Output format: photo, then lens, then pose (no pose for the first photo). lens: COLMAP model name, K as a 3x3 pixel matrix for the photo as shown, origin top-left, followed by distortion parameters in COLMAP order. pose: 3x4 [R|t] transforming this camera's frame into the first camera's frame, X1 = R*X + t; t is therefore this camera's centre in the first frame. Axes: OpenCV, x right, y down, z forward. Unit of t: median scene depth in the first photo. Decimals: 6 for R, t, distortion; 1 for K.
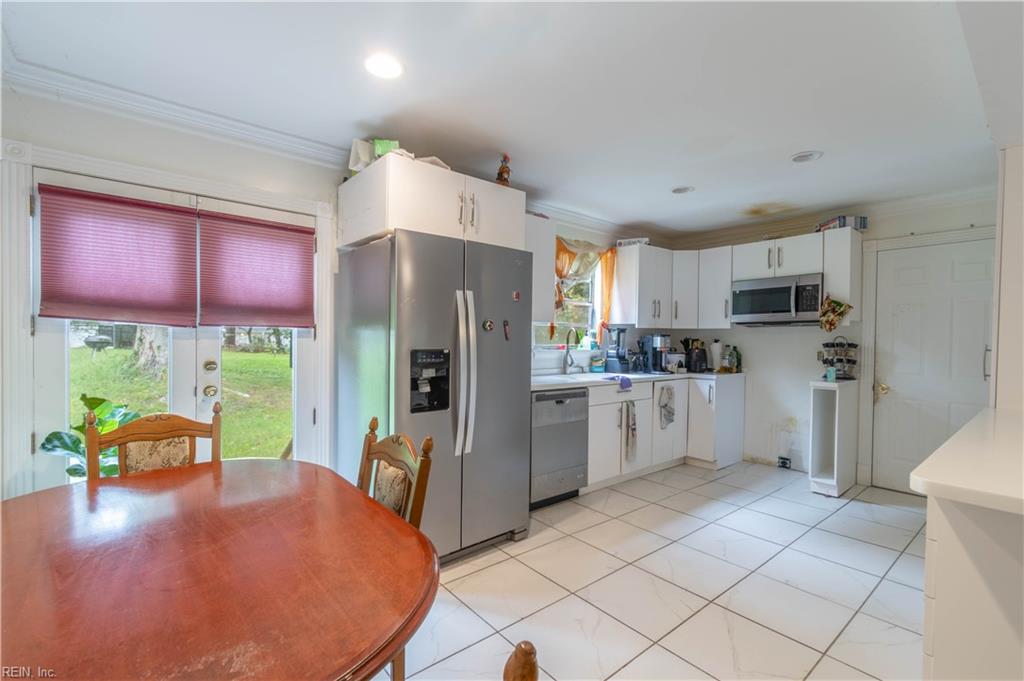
lens RADIAL K [[448.1, 0, 509.1], [0, 448.1, 348.2], [0, 0, 1]] dist [-0.000132, -0.000102]
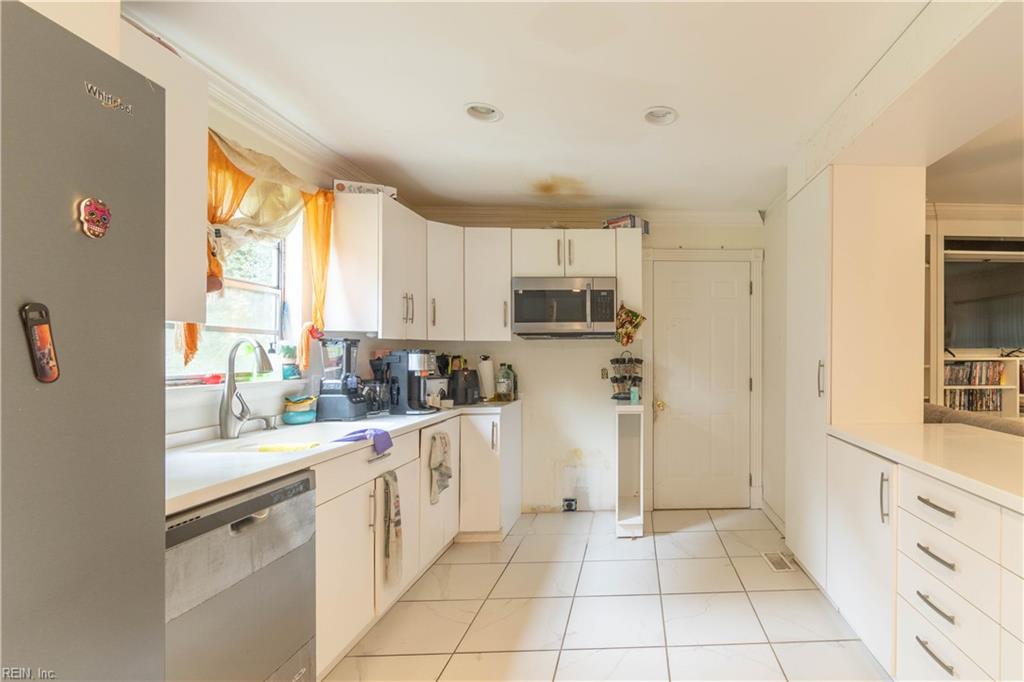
lens RADIAL K [[493.5, 0, 654.6], [0, 493.5, 355.5], [0, 0, 1]] dist [-0.001653, 0.000005]
pose [[0.599901, -0.014533, 0.799942, -0.012345], [0.025635, 0.999671, -0.001062, -0.014366], [-0.799663, 0.021143, 0.600076, 0.351879]]
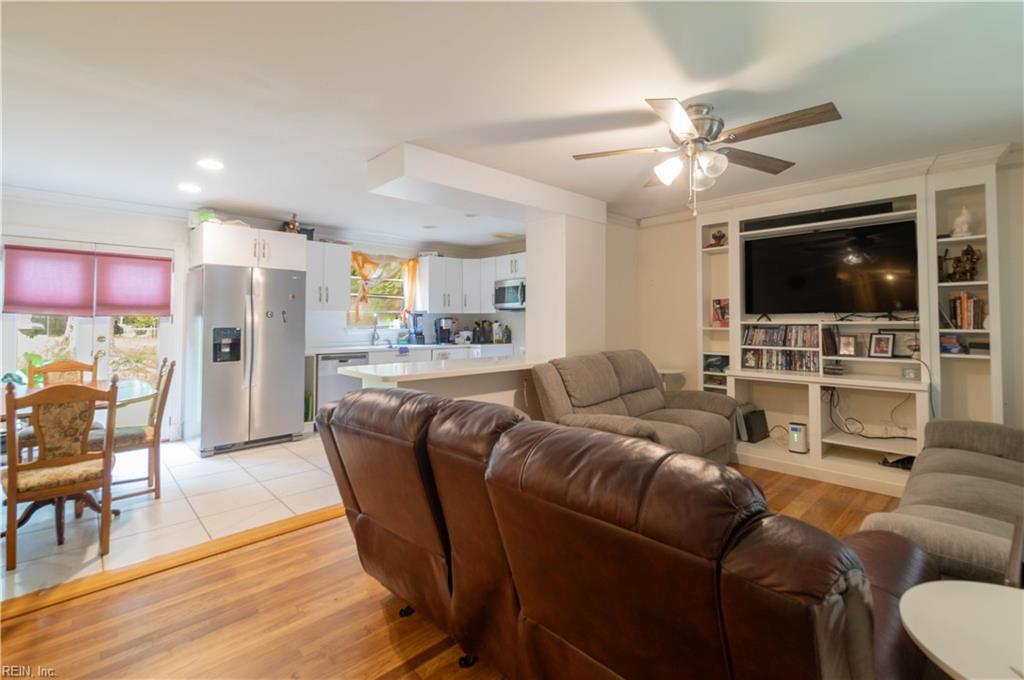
lens RADIAL K [[458.5, 0, 514.5], [0, 458.5, 310.4], [0, 0, 1]] dist [-0.000142, -0.000141]
pose [[0.997398, -0.010200, 0.071364, 0.479897], [0.013486, 0.998864, -0.045711, 0.018017], [-0.070817, 0.046555, 0.996402, -0.532964]]
